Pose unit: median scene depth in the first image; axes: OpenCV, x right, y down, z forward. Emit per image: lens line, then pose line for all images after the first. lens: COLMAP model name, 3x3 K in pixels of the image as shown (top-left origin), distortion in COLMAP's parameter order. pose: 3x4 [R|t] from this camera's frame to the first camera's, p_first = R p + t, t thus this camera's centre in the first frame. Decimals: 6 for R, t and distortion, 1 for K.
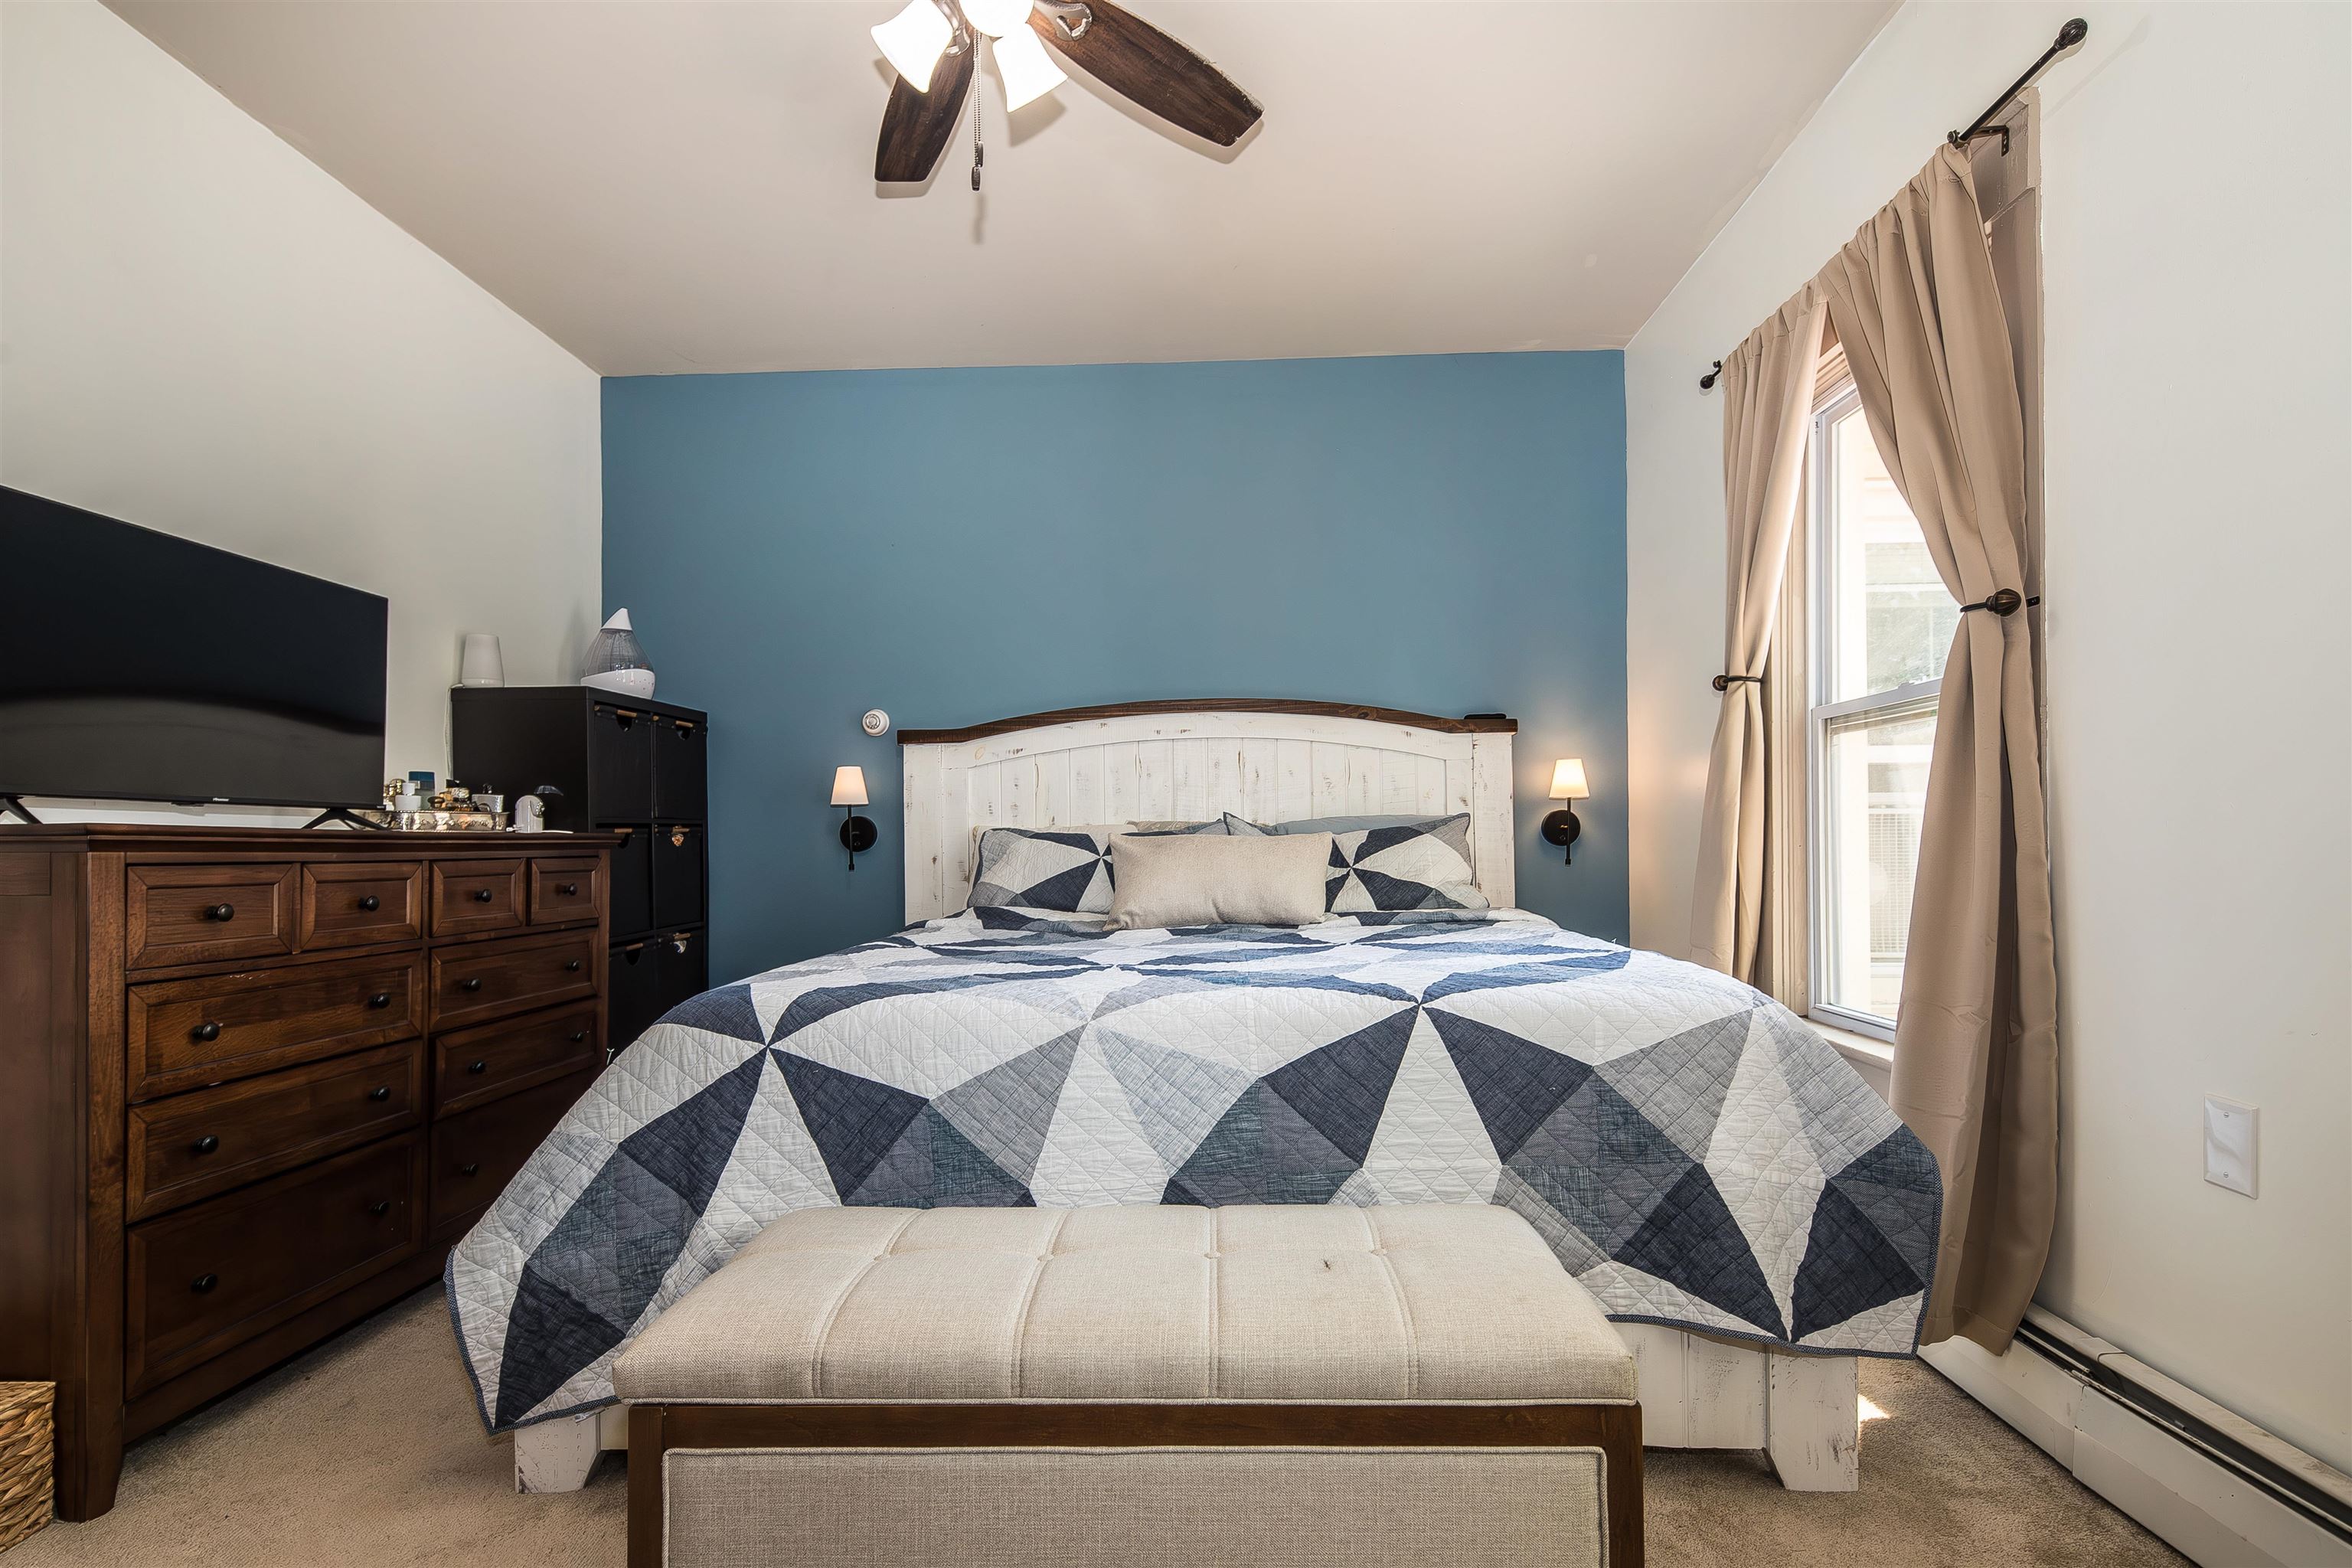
lens RADIAL K [[1139.9, 0, 1173.7], [0, 1139.9, 843.5], [0, 0, 1]] dist [0.005649, -0.001822]
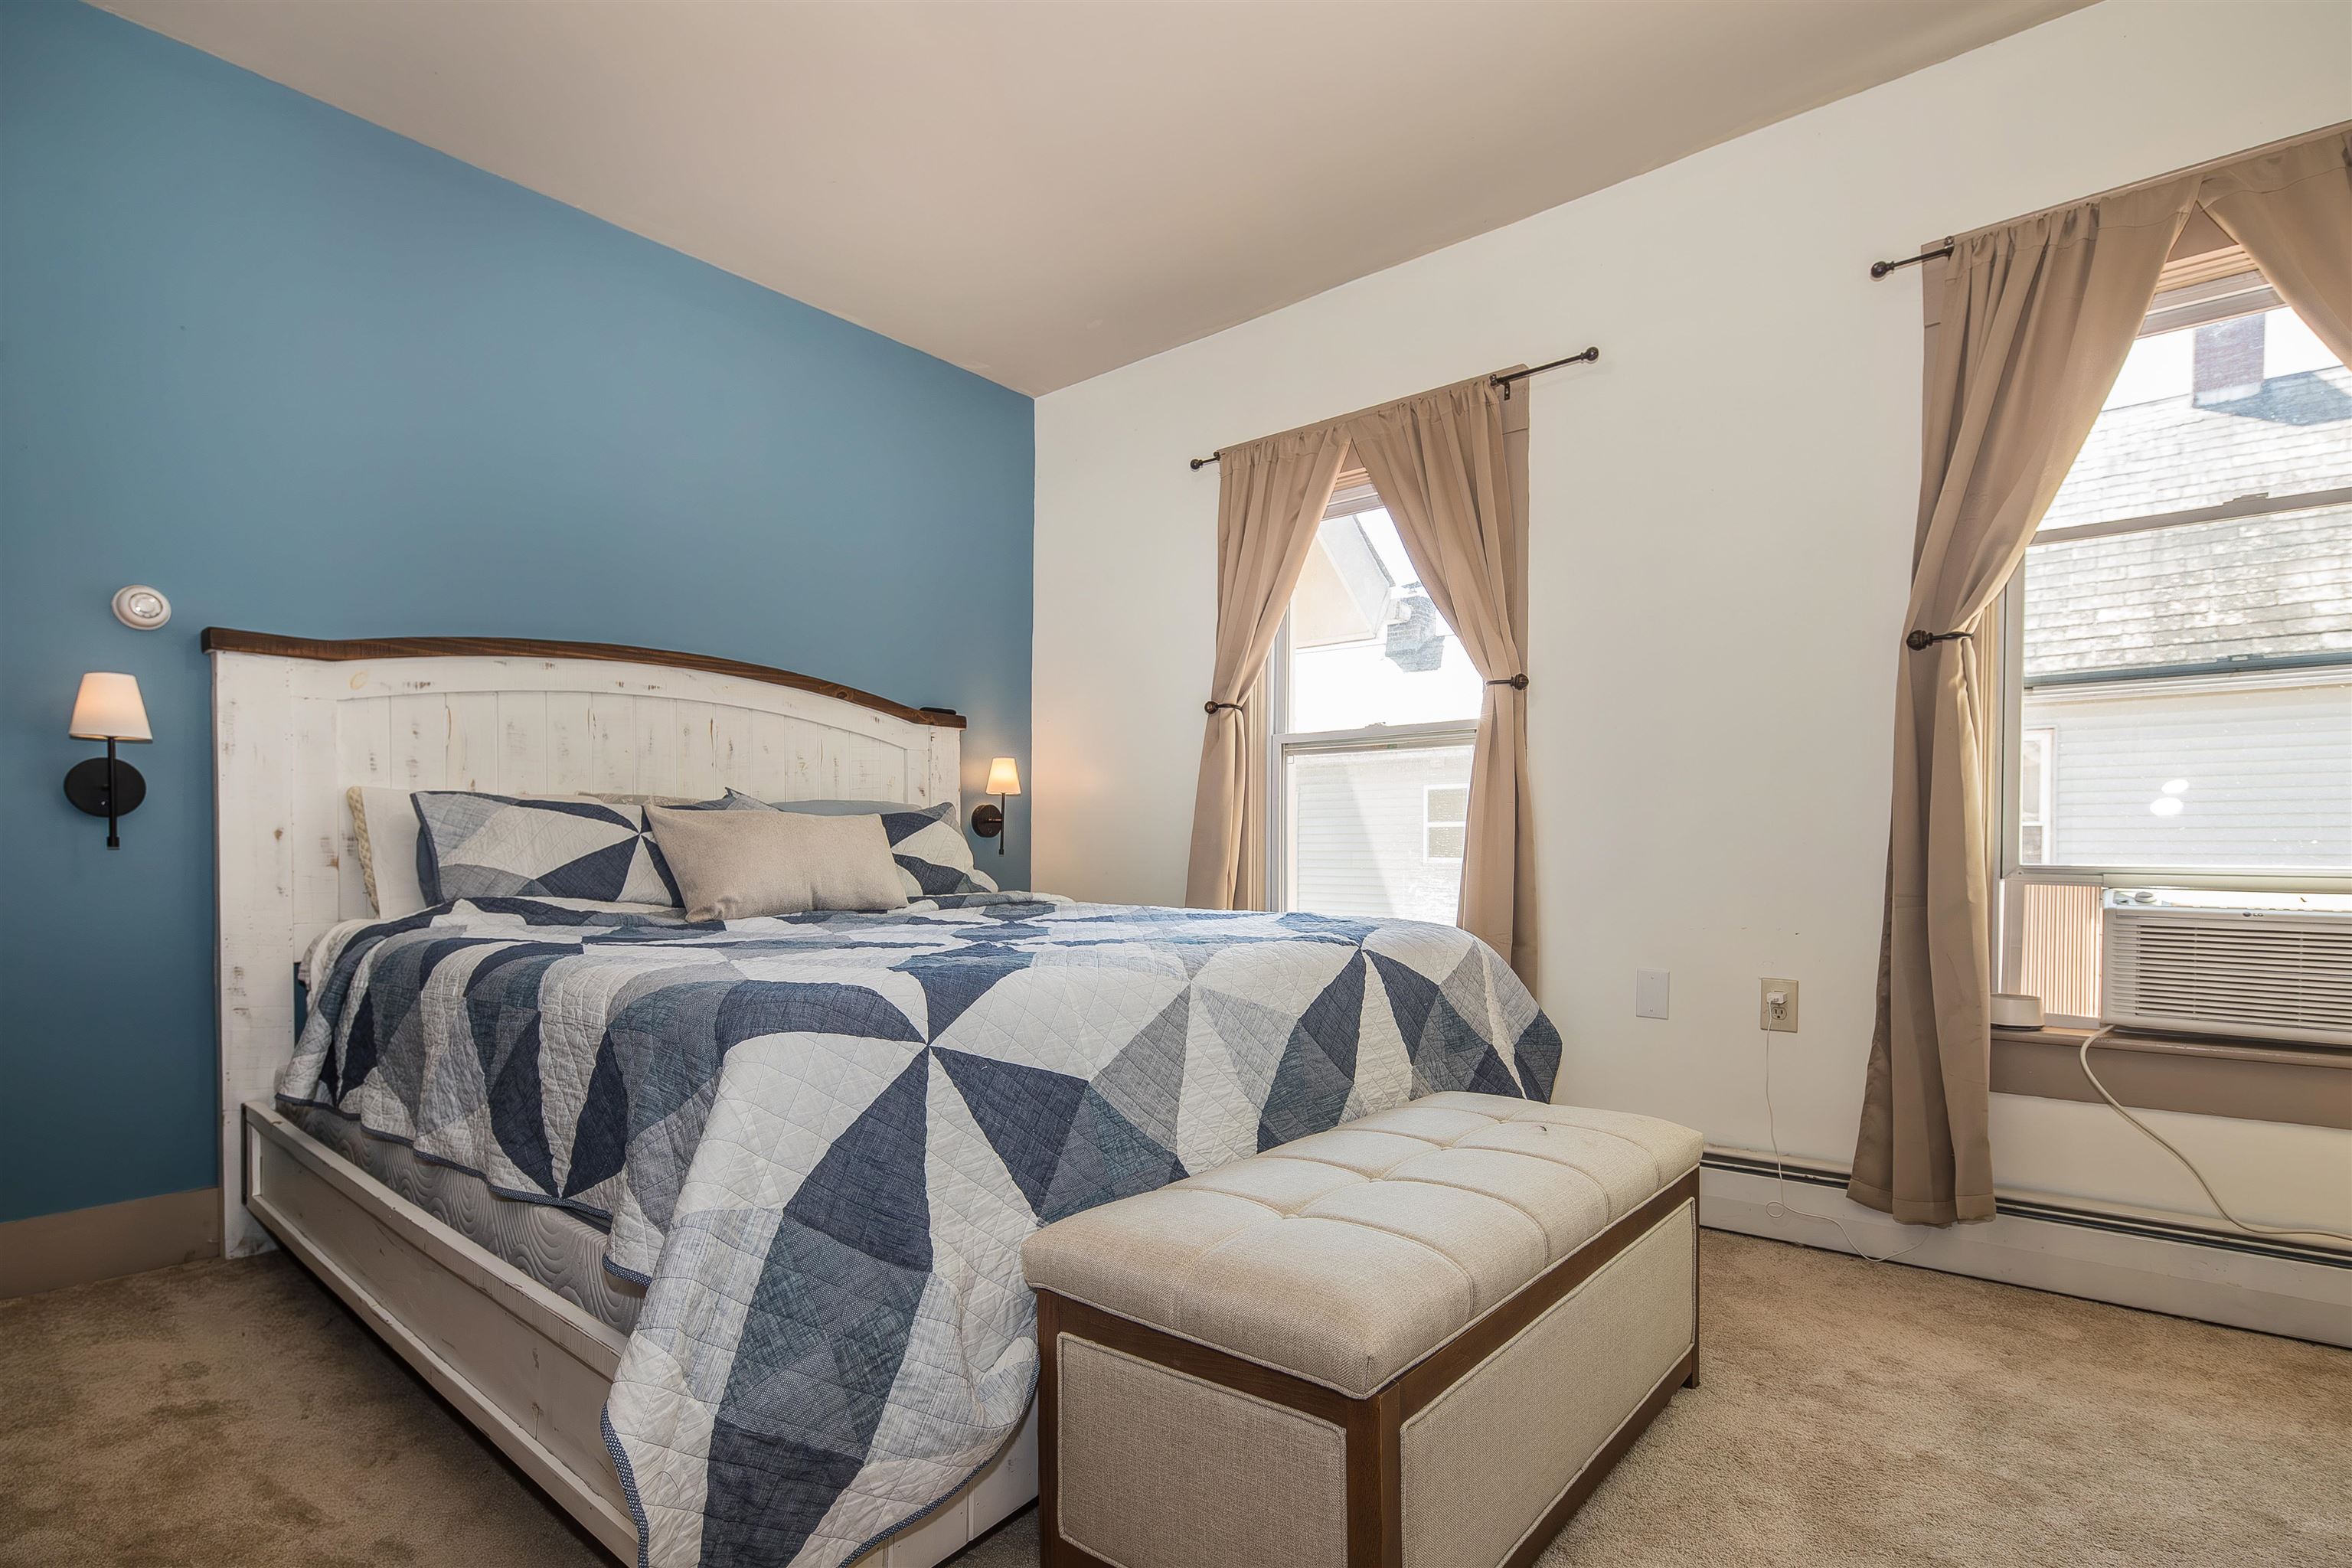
lens RADIAL K [[1139.9, 0, 1182.1], [0, 1139.9, 872.3], [0, 0, 1]] dist [0.005649, -0.001822]
pose [[0.620753, 0.001878, 0.784004, -0.830621], [-0.013185, 0.999881, 0.008044, 0.050234], [-0.783896, -0.015330, 0.620703, 0.372612]]
